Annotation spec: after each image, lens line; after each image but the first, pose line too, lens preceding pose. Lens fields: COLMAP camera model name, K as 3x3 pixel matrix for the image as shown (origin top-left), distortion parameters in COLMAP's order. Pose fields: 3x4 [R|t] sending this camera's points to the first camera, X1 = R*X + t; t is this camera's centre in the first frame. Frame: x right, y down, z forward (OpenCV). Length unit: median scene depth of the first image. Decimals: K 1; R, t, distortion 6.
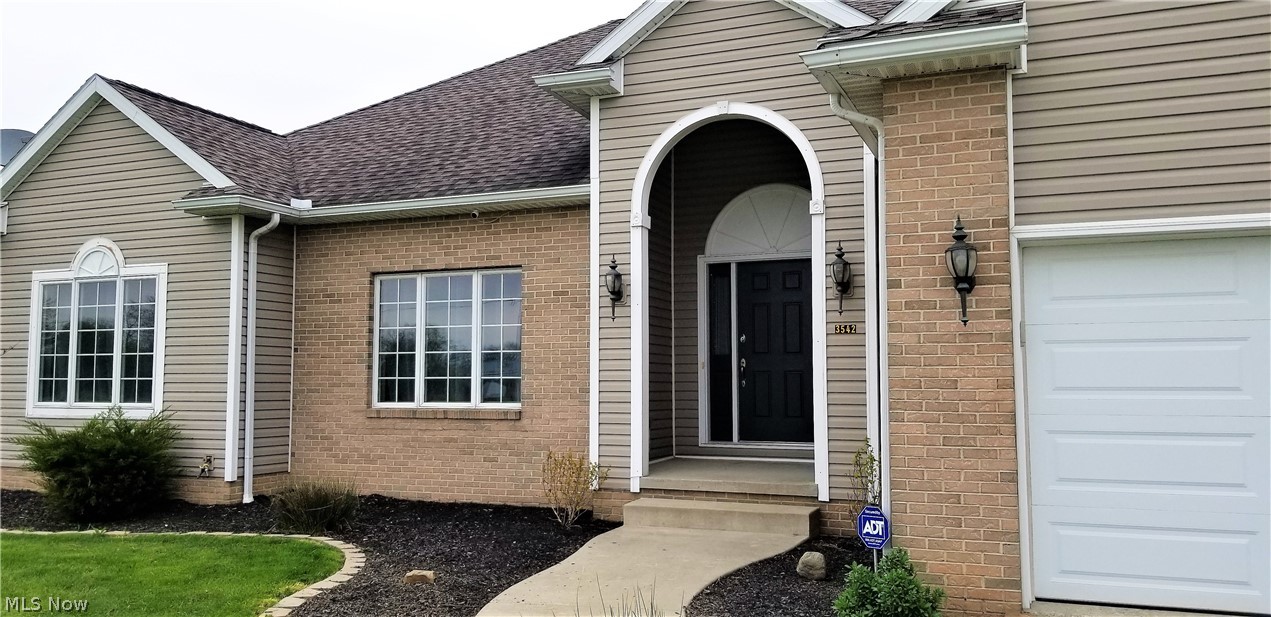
lens RADIAL K [[998.7, 0, 635.8], [0, 998.7, 303.3], [0, 0, 1]] dist [-0.016316, -0.011112]
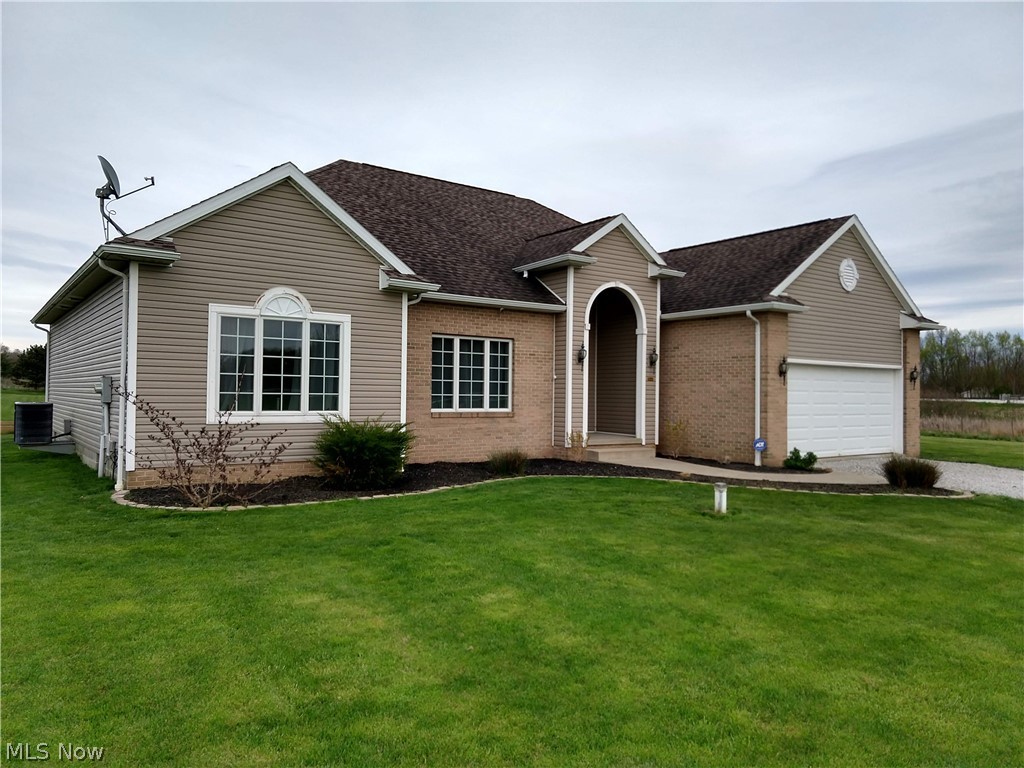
lens RADIAL K [[747.6, 0, 511.6], [0, 747.6, 385.4], [0, 0, 1]] dist [0.012719, 0.001290]
pose [[0.522221, 0.018567, 0.852608, -1.293863], [-0.079081, 0.996510, 0.026736, 0.014204], [-0.849136, -0.081388, 0.521866, 0.219247]]
